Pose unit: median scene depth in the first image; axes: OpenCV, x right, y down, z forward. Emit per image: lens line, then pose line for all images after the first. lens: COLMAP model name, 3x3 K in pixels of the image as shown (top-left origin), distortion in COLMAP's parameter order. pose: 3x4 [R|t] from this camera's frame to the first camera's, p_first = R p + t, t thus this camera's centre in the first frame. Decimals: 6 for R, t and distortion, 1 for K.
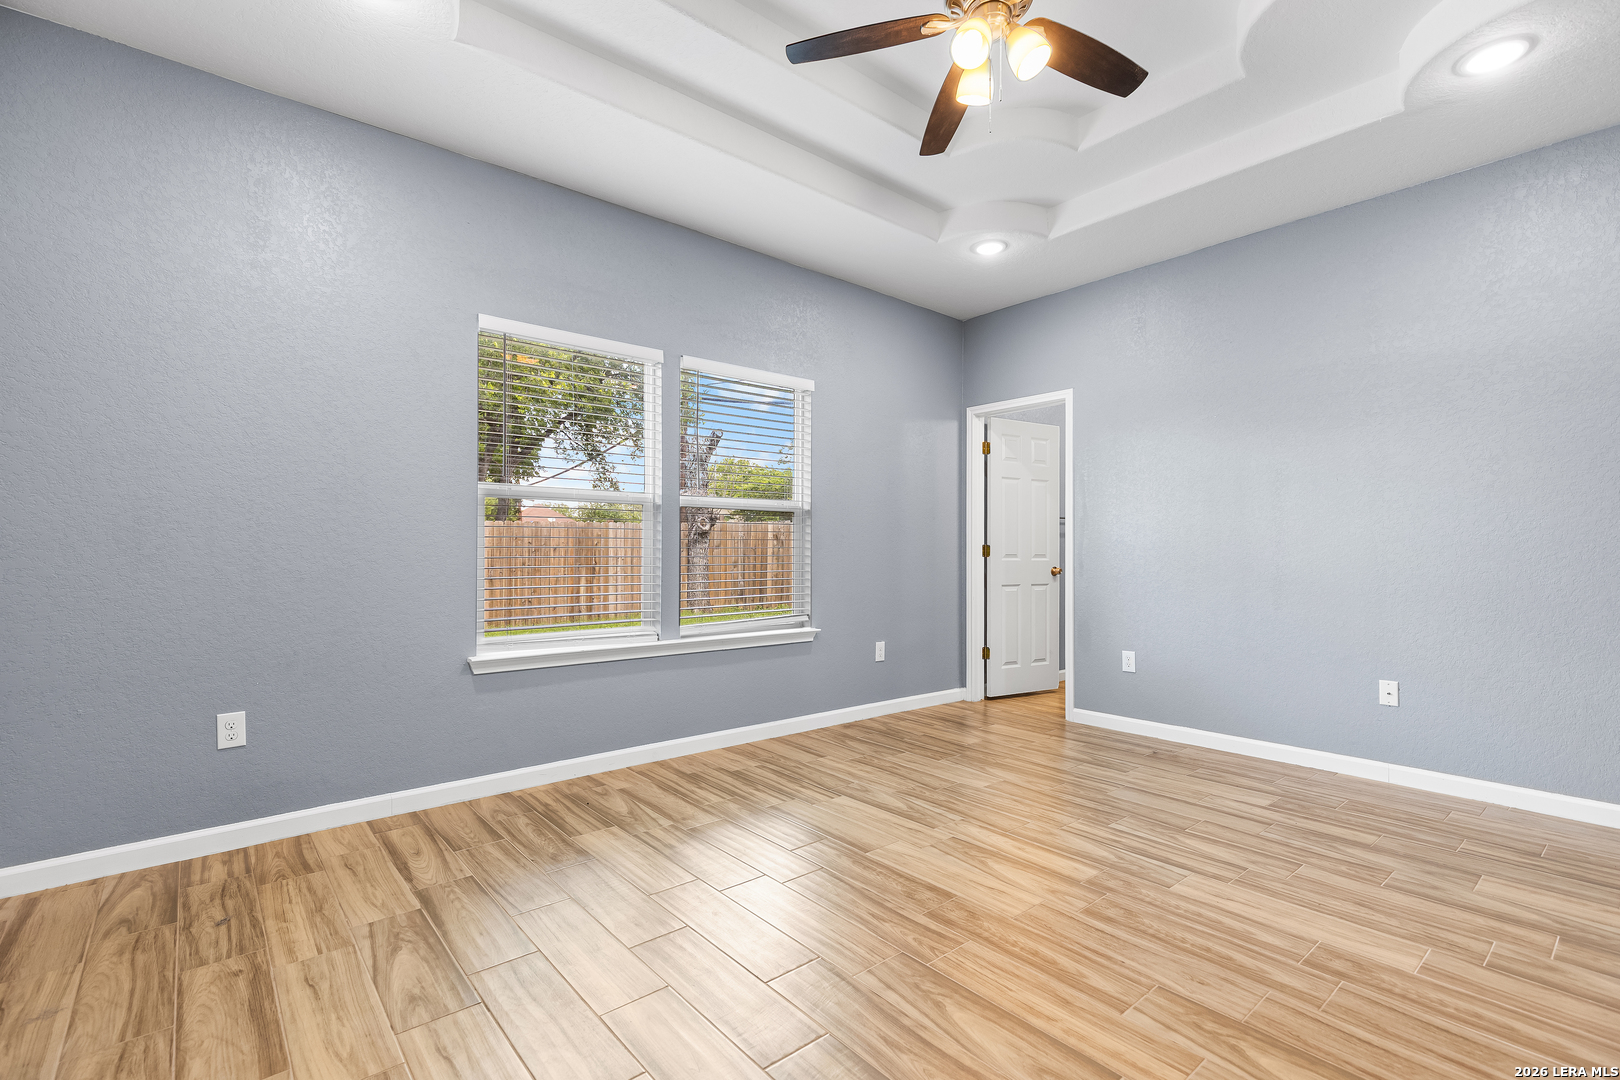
lens RADIAL K [[734.3, 0, 830.8], [0, 734.3, 548.8], [0, 0, 1]] dist [0.007641, -0.000701]
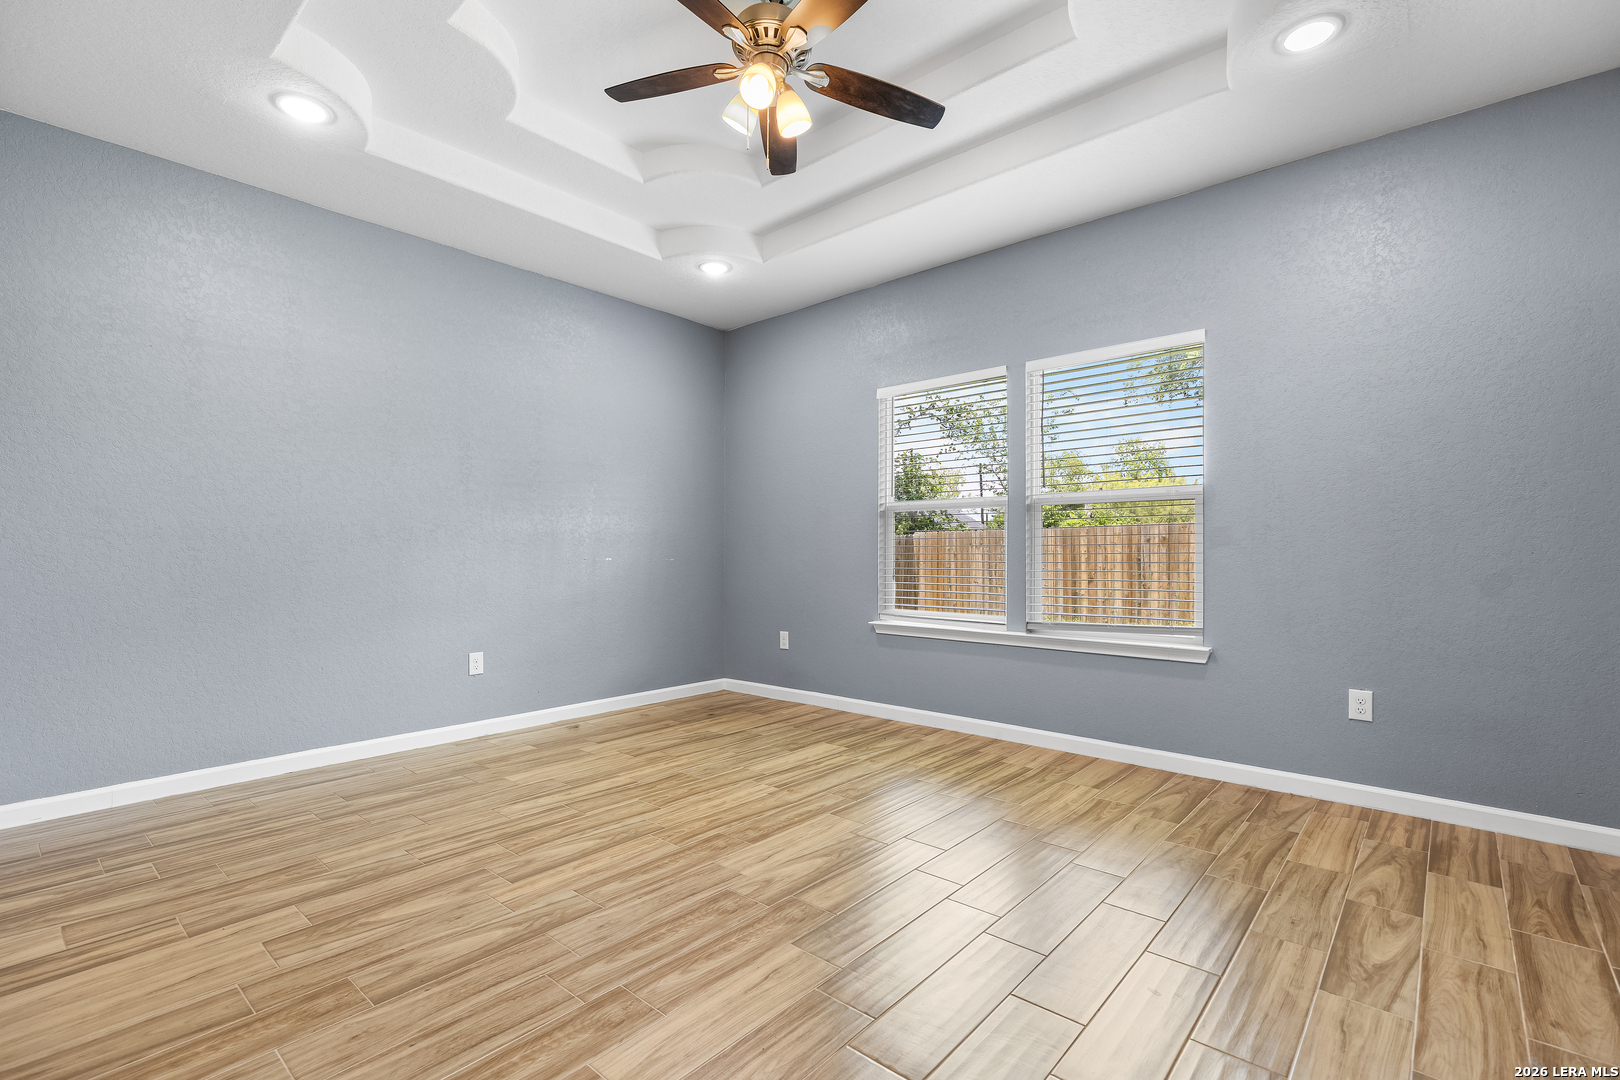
lens RADIAL K [[734.3, 0, 798.6], [0, 734.3, 542.7], [0, 0, 1]] dist [0.007641, -0.000701]
pose [[0.124973, -0.013759, -0.992065, 1.087605], [0.007888, 0.999886, -0.012874, 0.010073], [0.992129, -0.006217, 0.125067, 0.756341]]
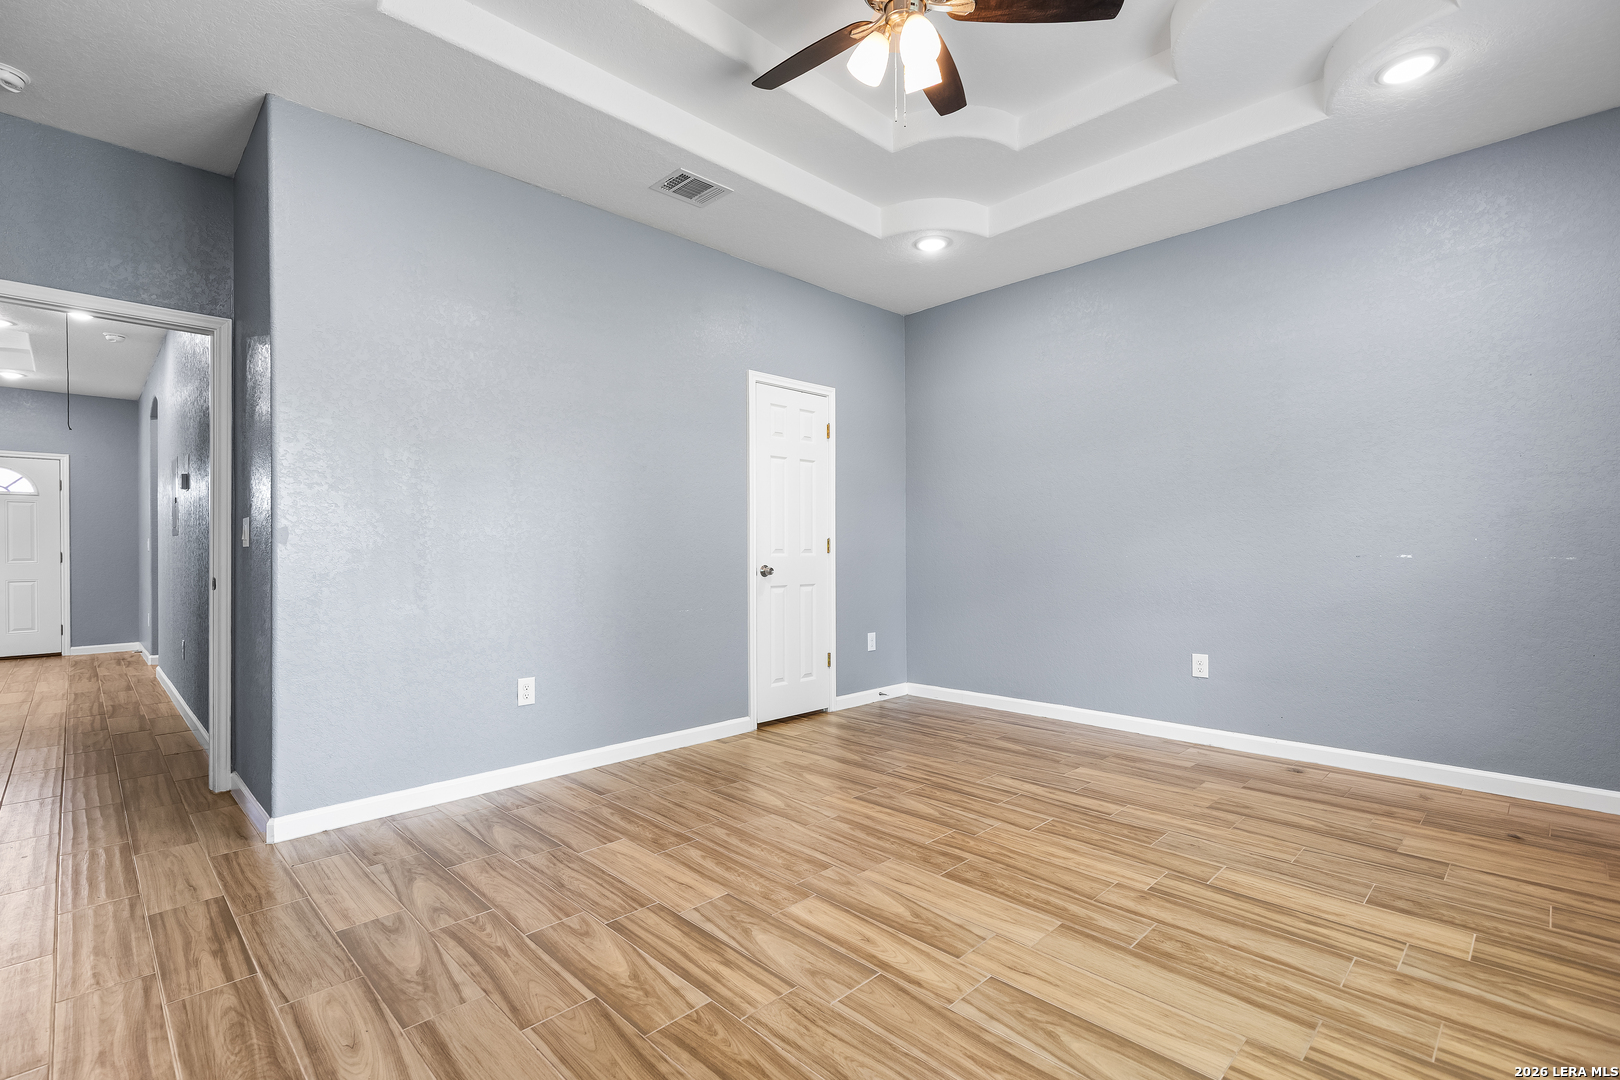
lens RADIAL K [[734.3, 0, 827.0], [0, 734.3, 554.0], [0, 0, 1]] dist [0.007641, -0.000701]
pose [[-0.996908, 0.006884, -0.078270, 0.335265], [0.006850, 0.999976, 0.000701, 0.010299], [0.078273, 0.000163, -0.996932, 1.651972]]
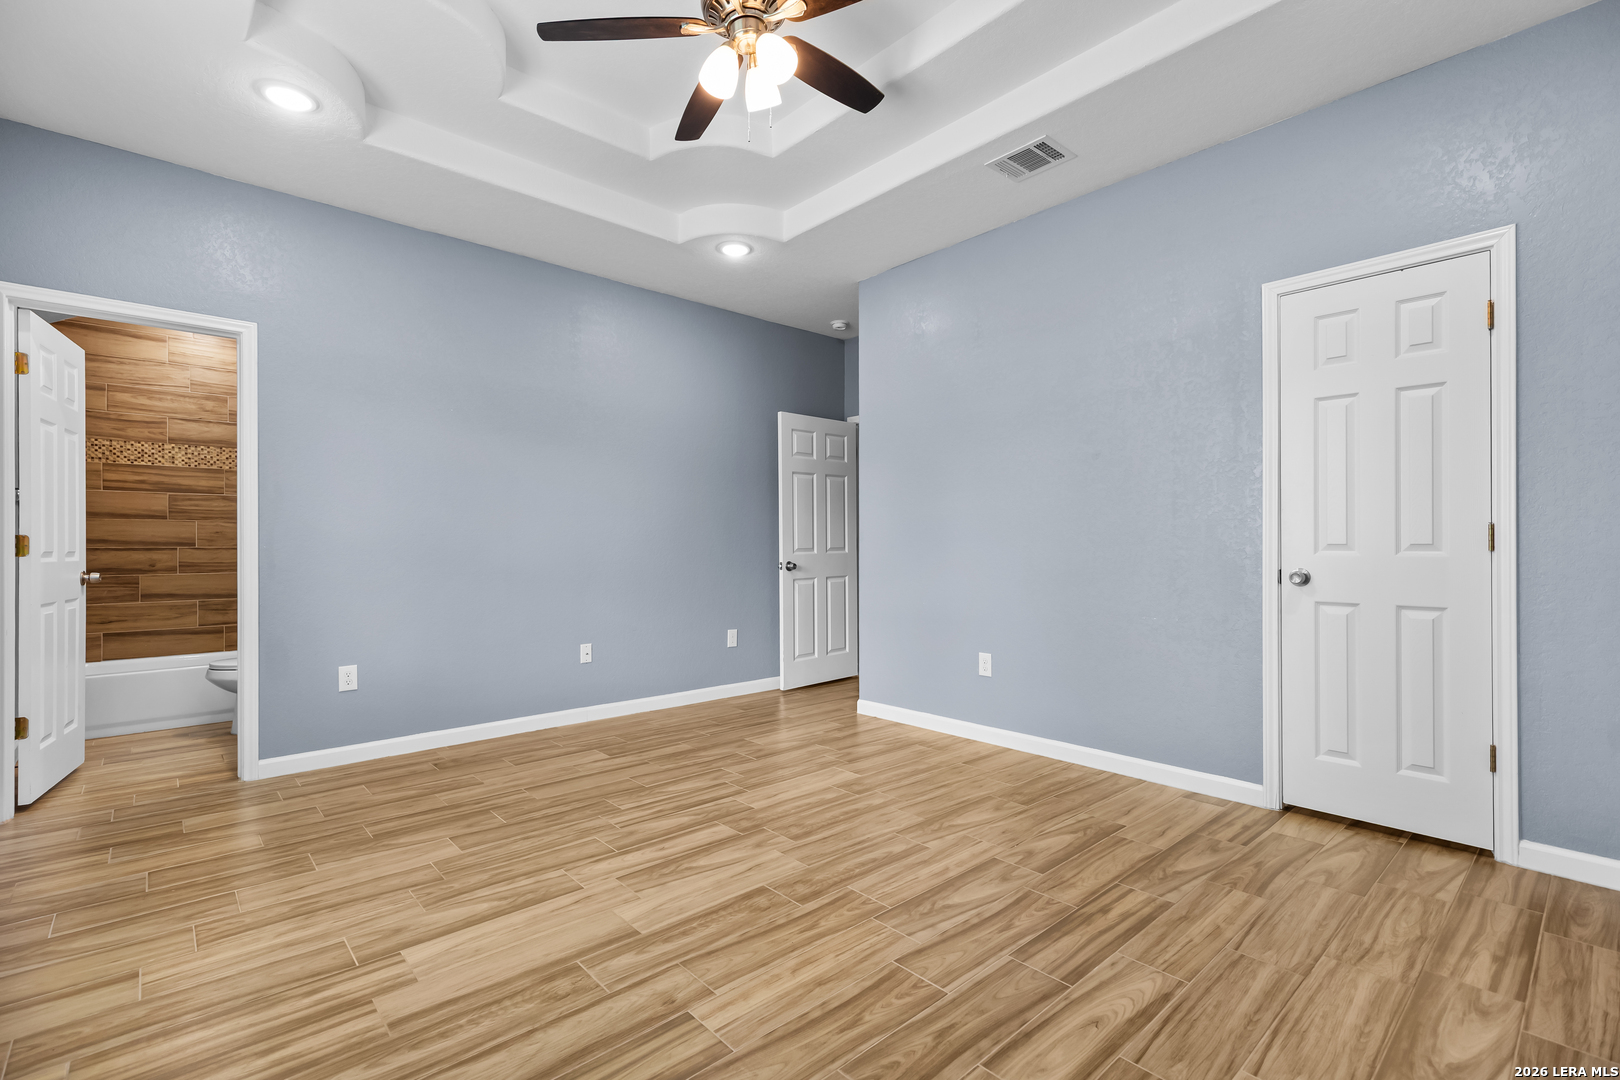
lens RADIAL K [[734.3, 0, 799.6], [0, 734.3, 538.0], [0, 0, 1]] dist [0.007641, -0.000701]
pose [[-0.013730, 0.010101, 0.999855, -0.684034], [-0.001048, 0.999948, -0.010116, 0.004535], [-0.999905, -0.001187, -0.013719, 0.785494]]
